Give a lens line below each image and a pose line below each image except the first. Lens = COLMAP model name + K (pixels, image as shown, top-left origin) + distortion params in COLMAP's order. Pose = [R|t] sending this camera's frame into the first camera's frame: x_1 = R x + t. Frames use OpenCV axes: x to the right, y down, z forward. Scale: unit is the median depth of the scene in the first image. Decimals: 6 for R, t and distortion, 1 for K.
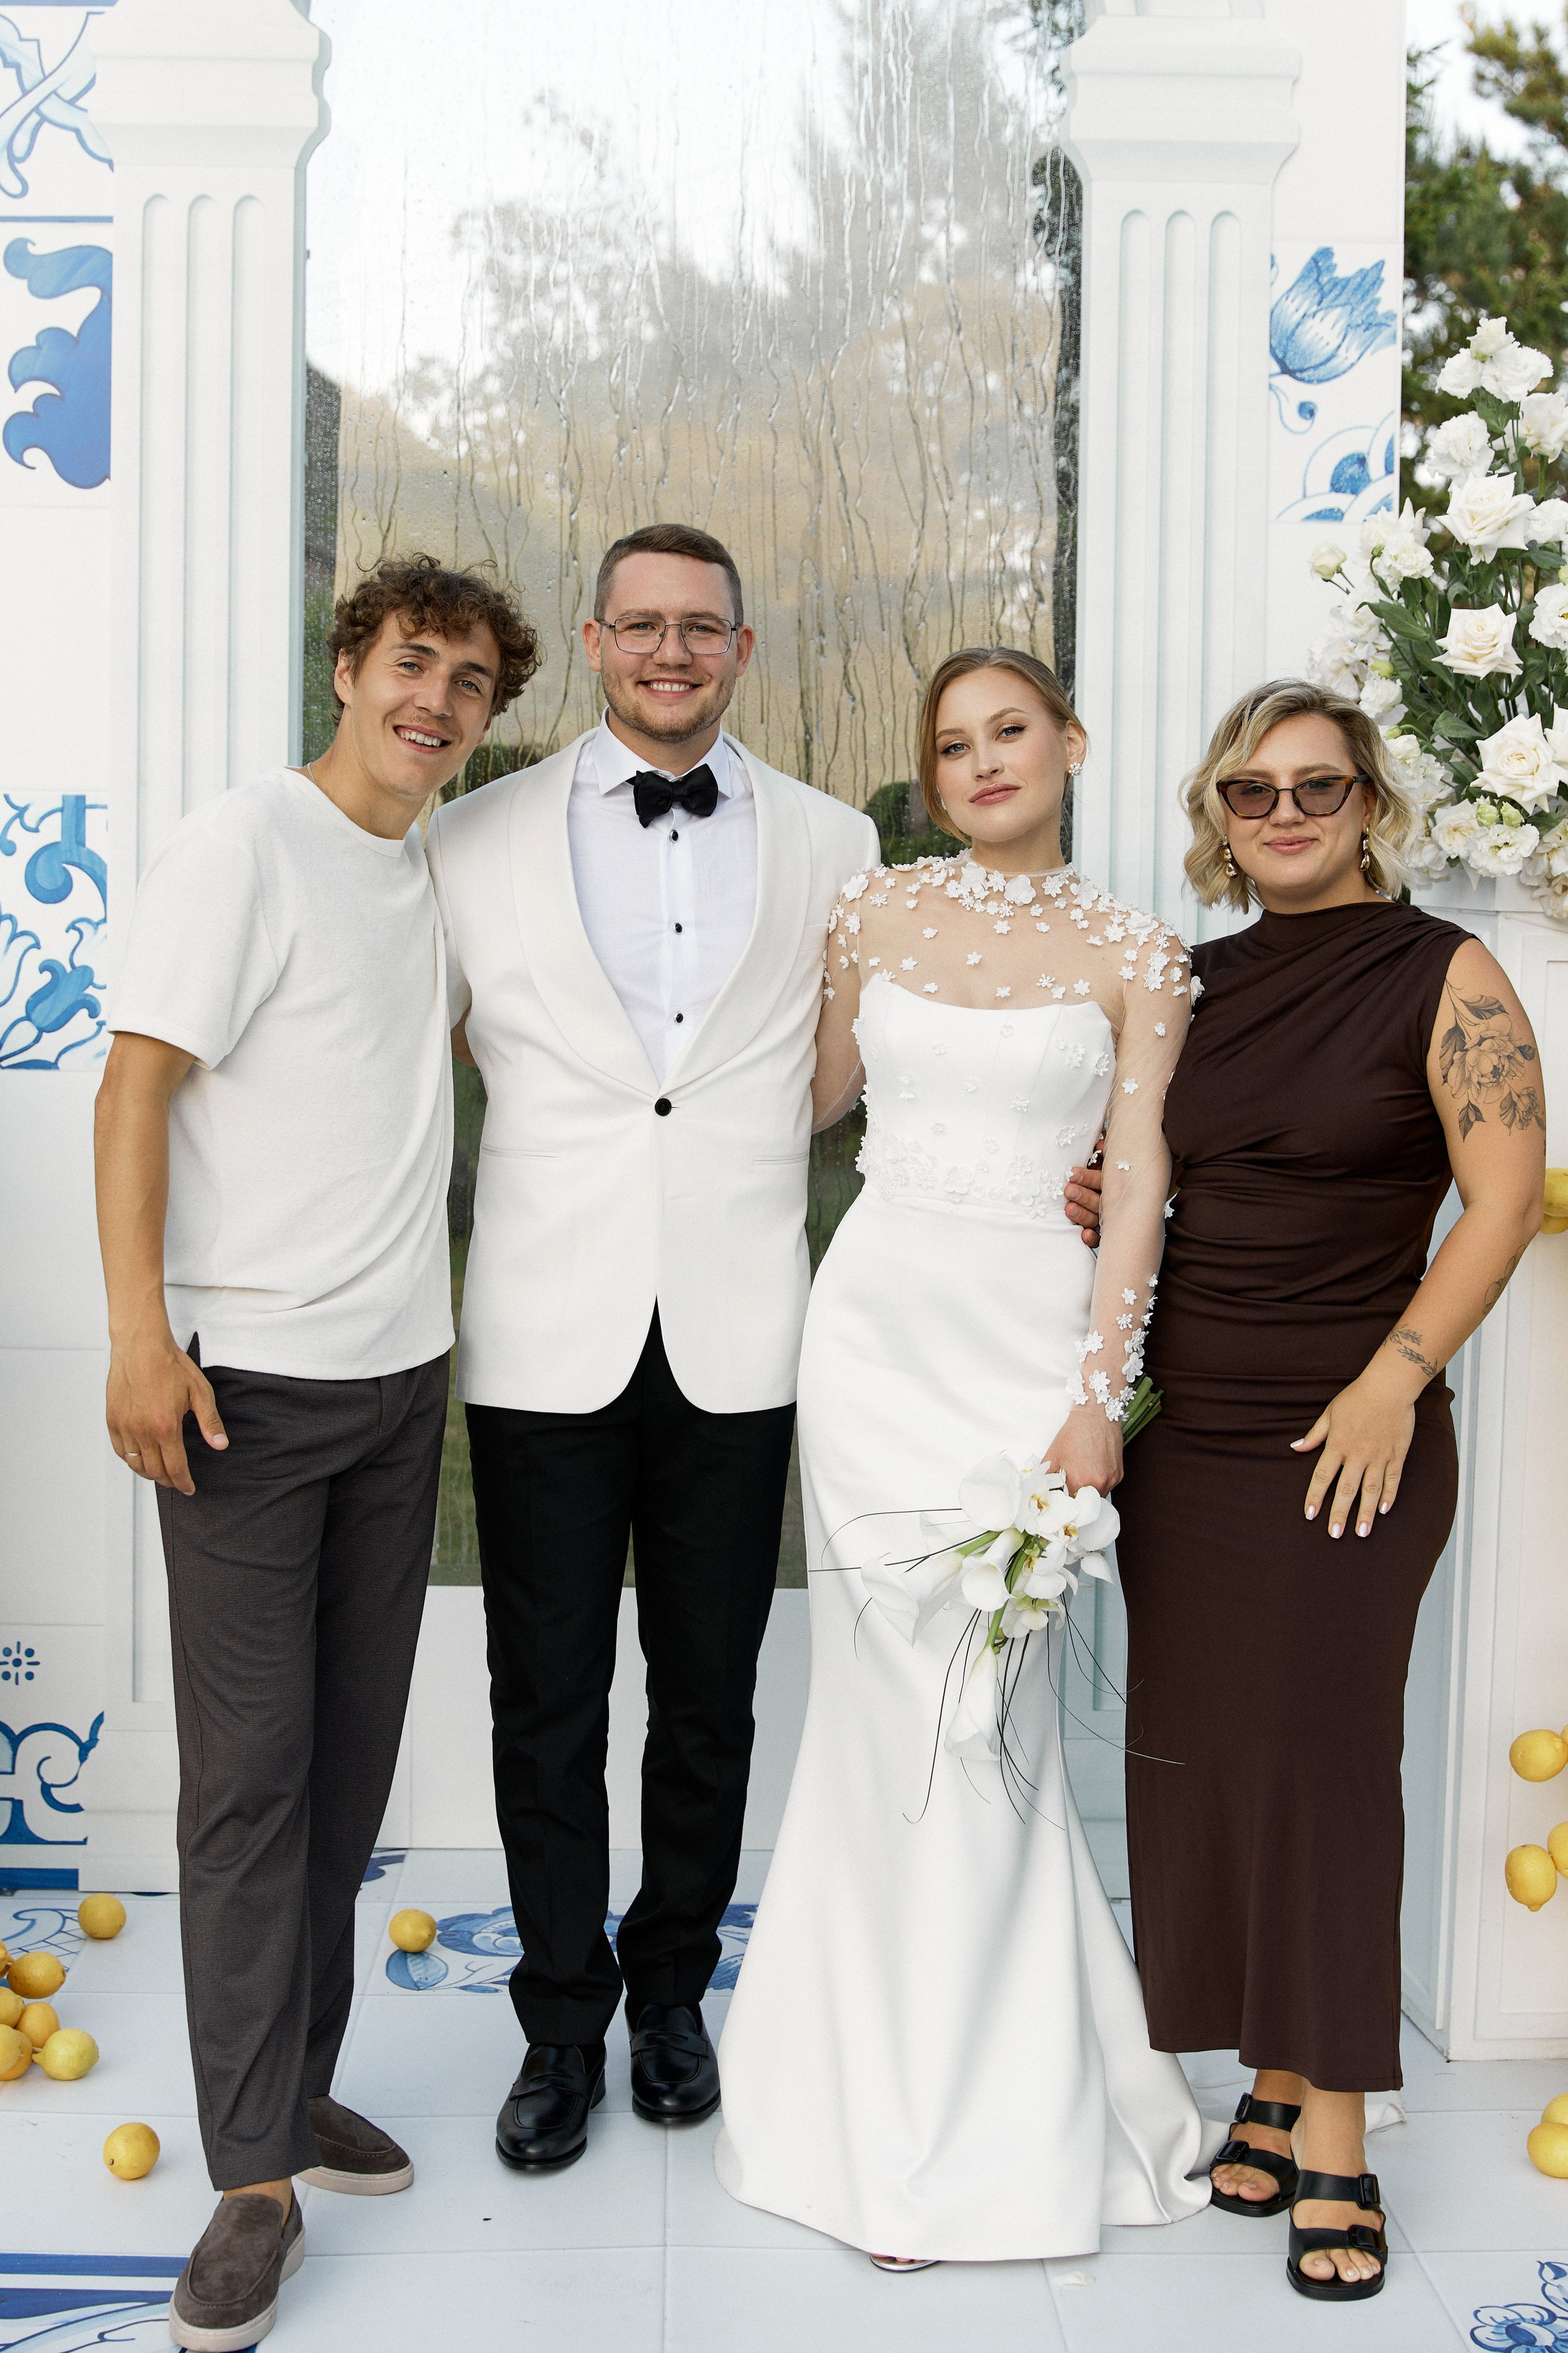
lens RADIAL K [[3137.9, 0, 730.7], [0, 3137.9, 1065.8], [0, 0, 1]] dist [-0.020523, 0.078617]
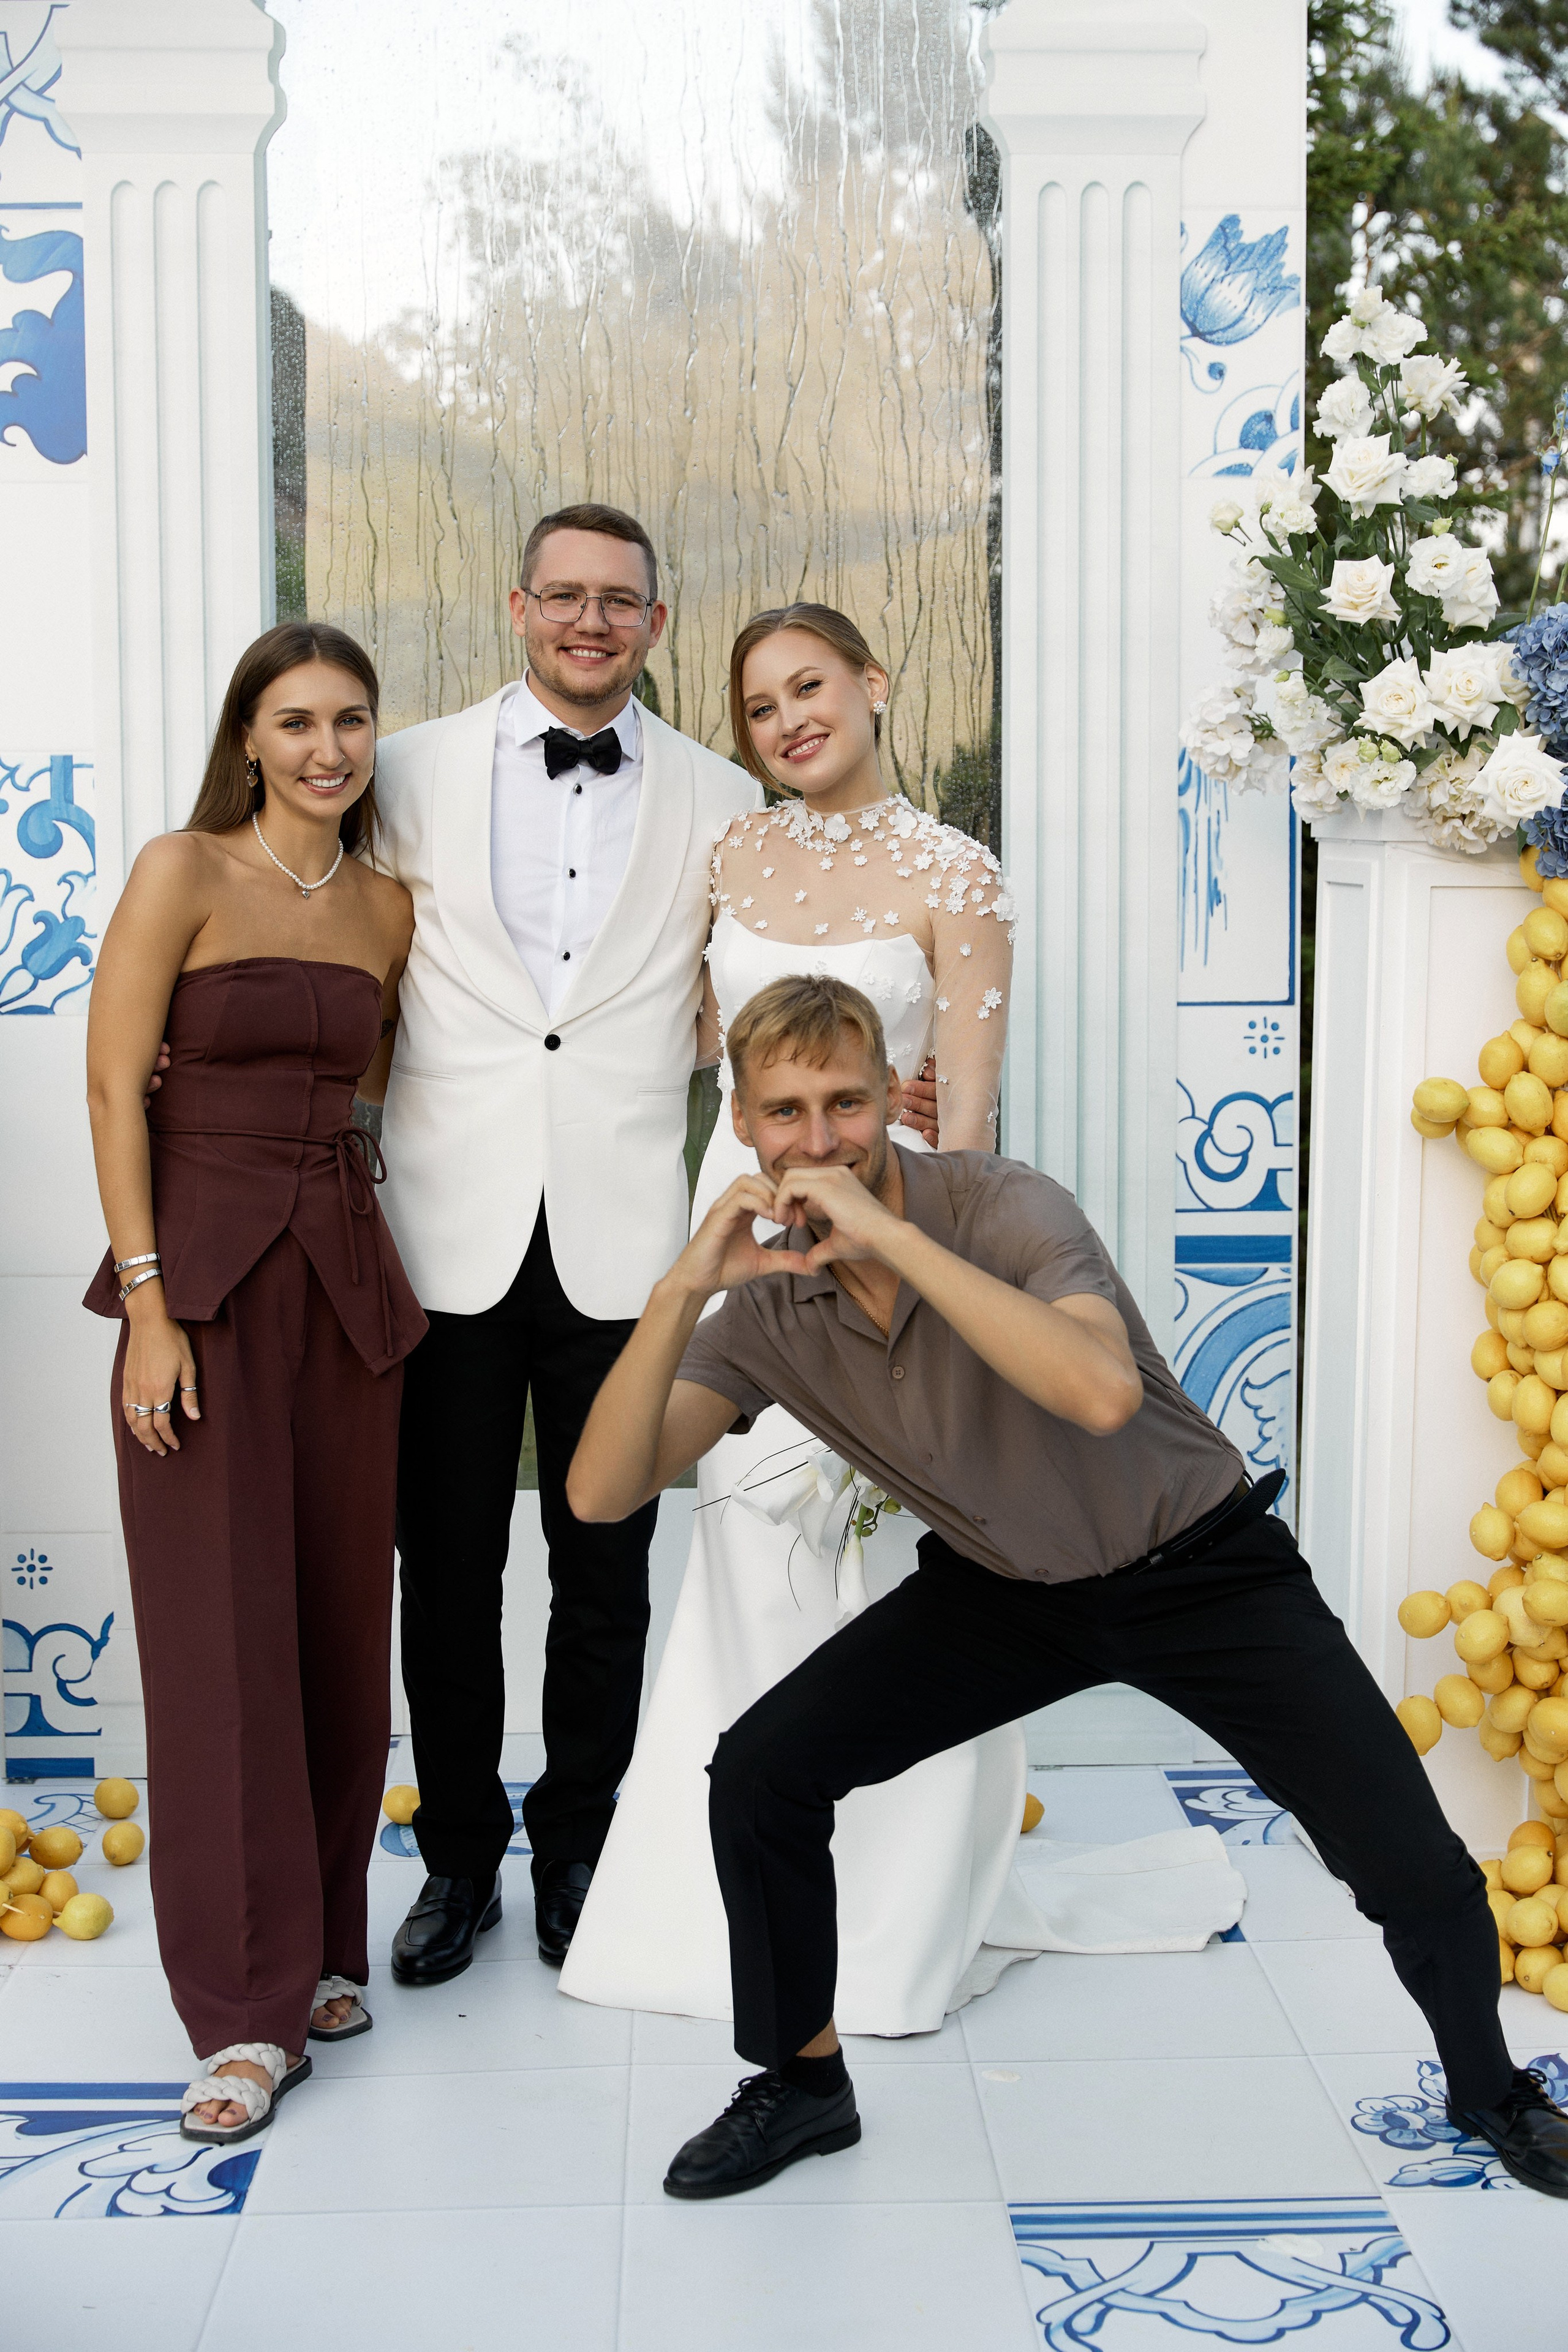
lens RADIAL K [[3215.8, 0, 802.0], [0, 3215.8, 1160.4], [0, 0, 1]] dist [-0.014430, 0.092020]
pose [[0.999759, -0.018711, 0.011473, 0.026393], [0.018173, 0.998805, 0.045366, 0.005912], [-0.012308, -0.045147, 0.998905, -0.097320]]
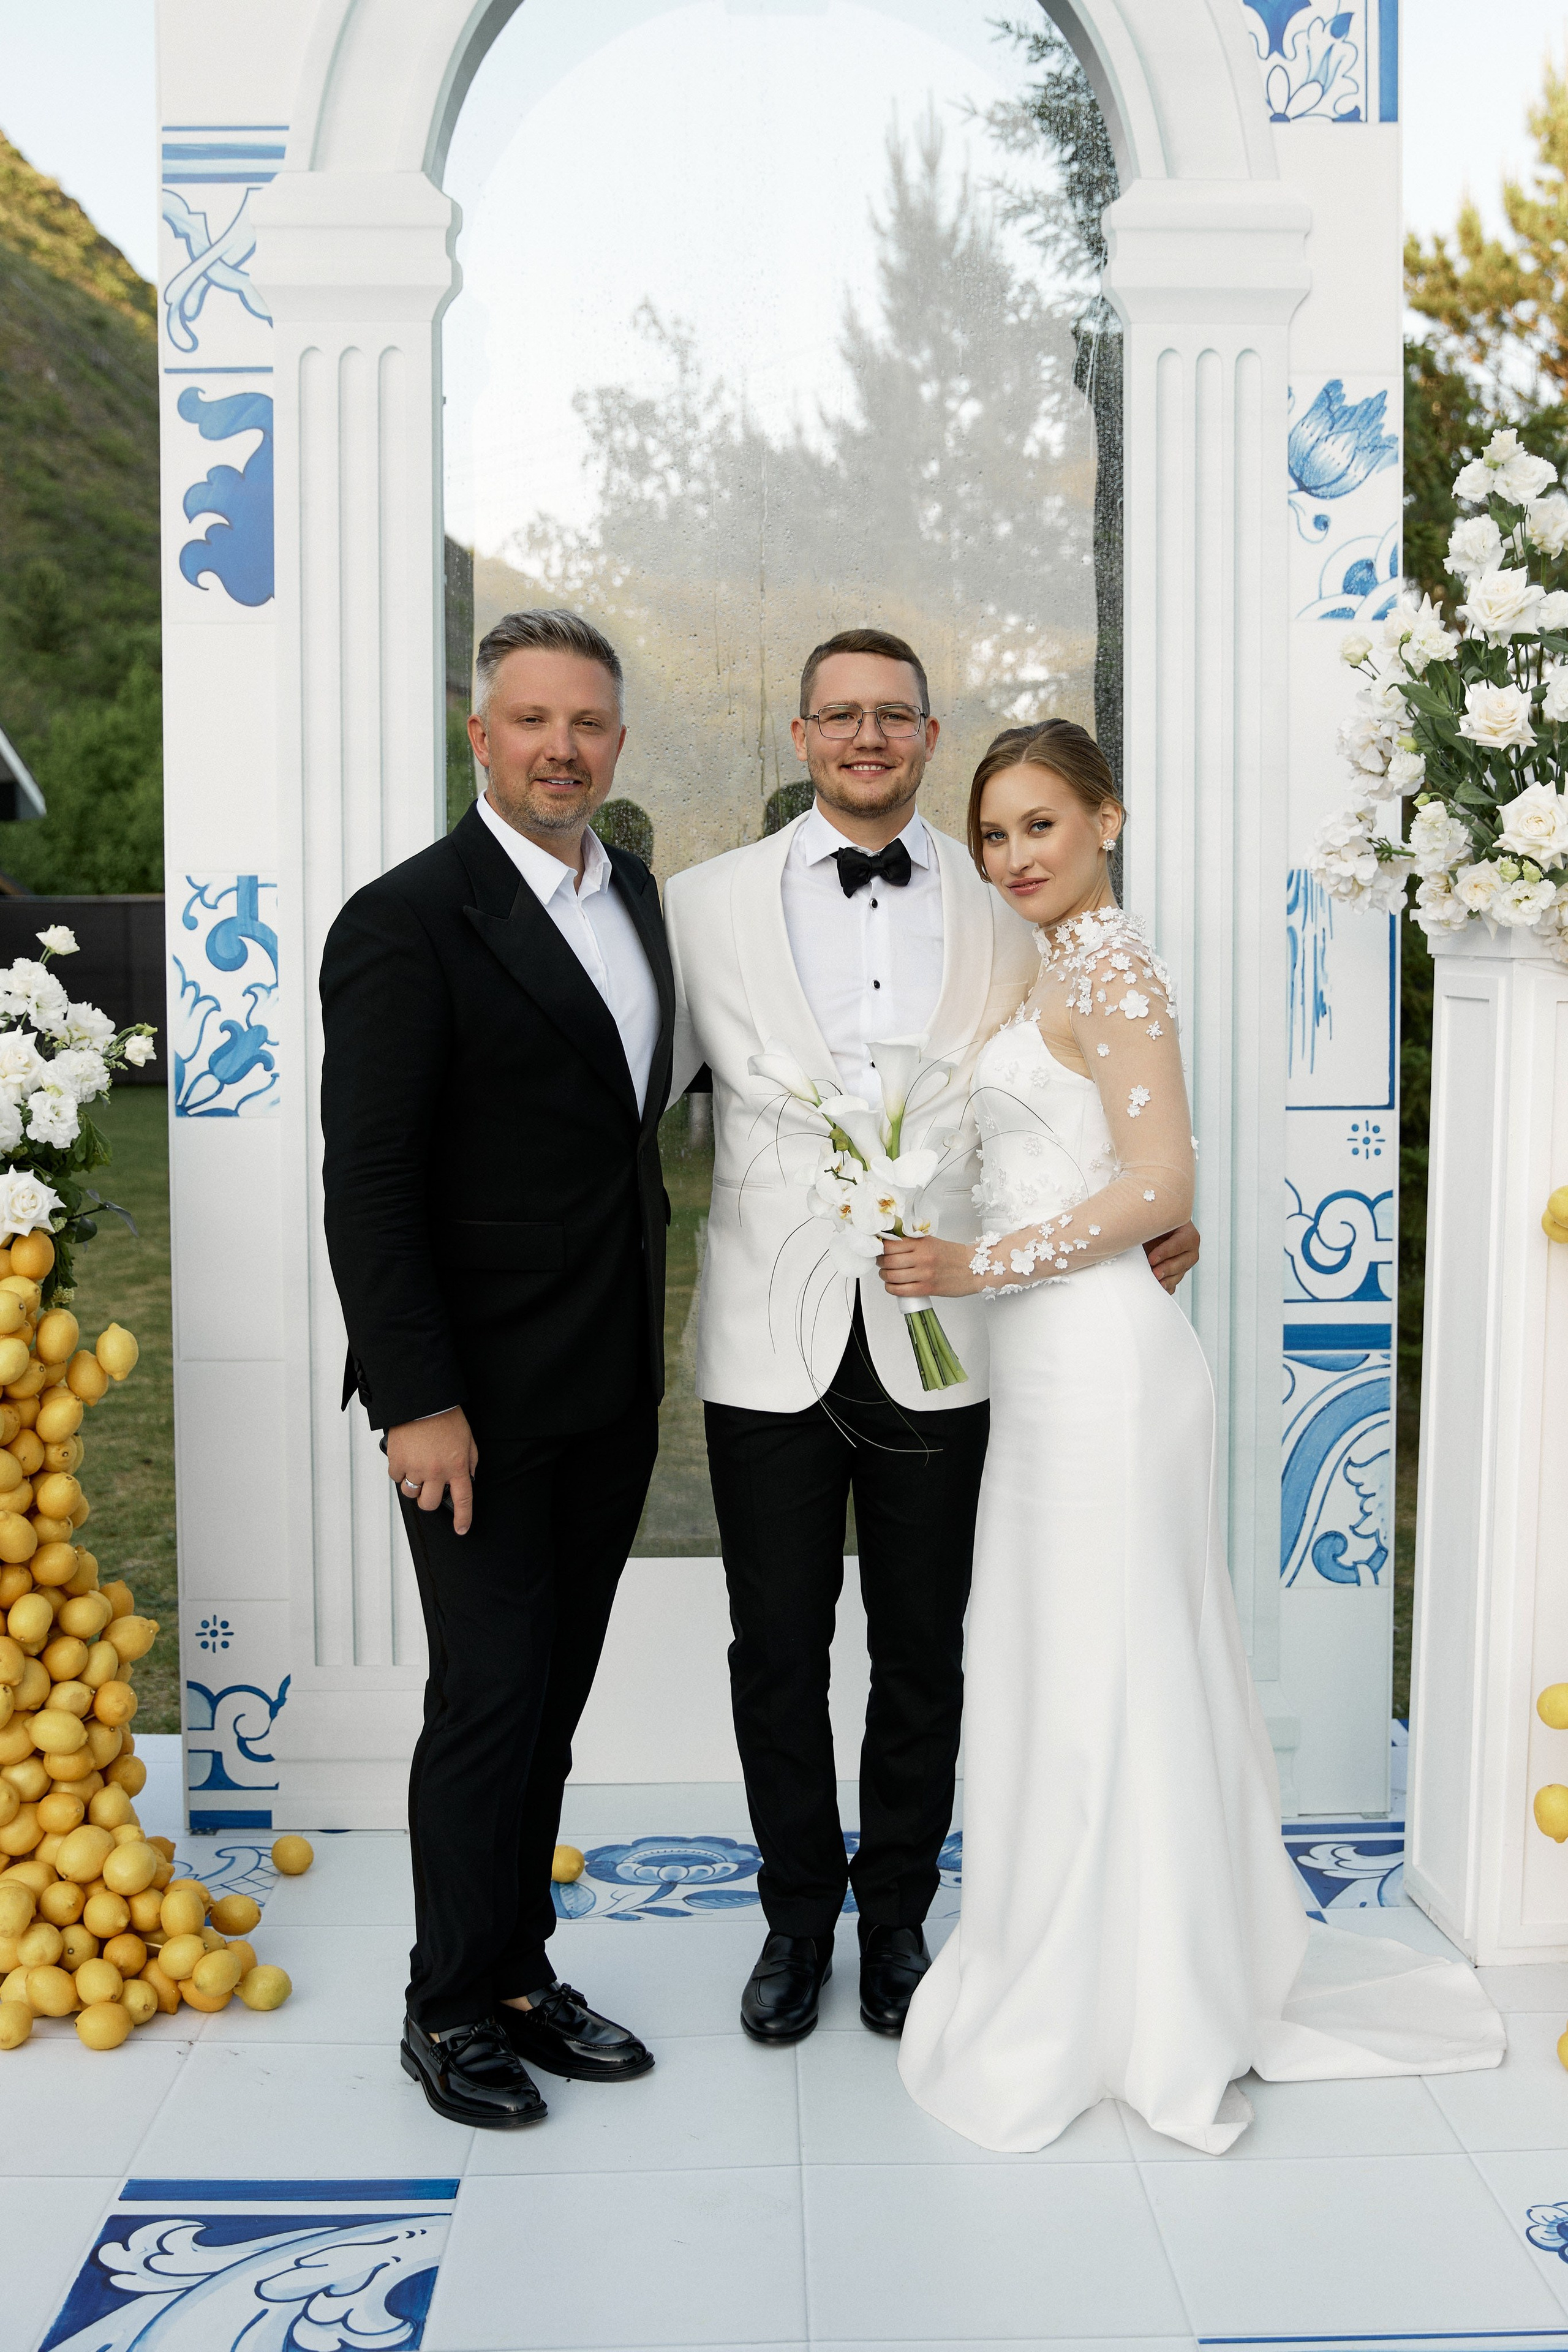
lens RADIAL K [[2403.5, 0, 798.8], [0, 2403.5, 1119.1], [0, 0, 1]] dist [-0.042284, 0.027154]
pose [[0.999807, -0.016786, 0.010176, -0.019606], [0.016626, 0.999740, 0.015624, -0.008190], [-0.010435, -0.015452, 0.999826, 0.126232]]
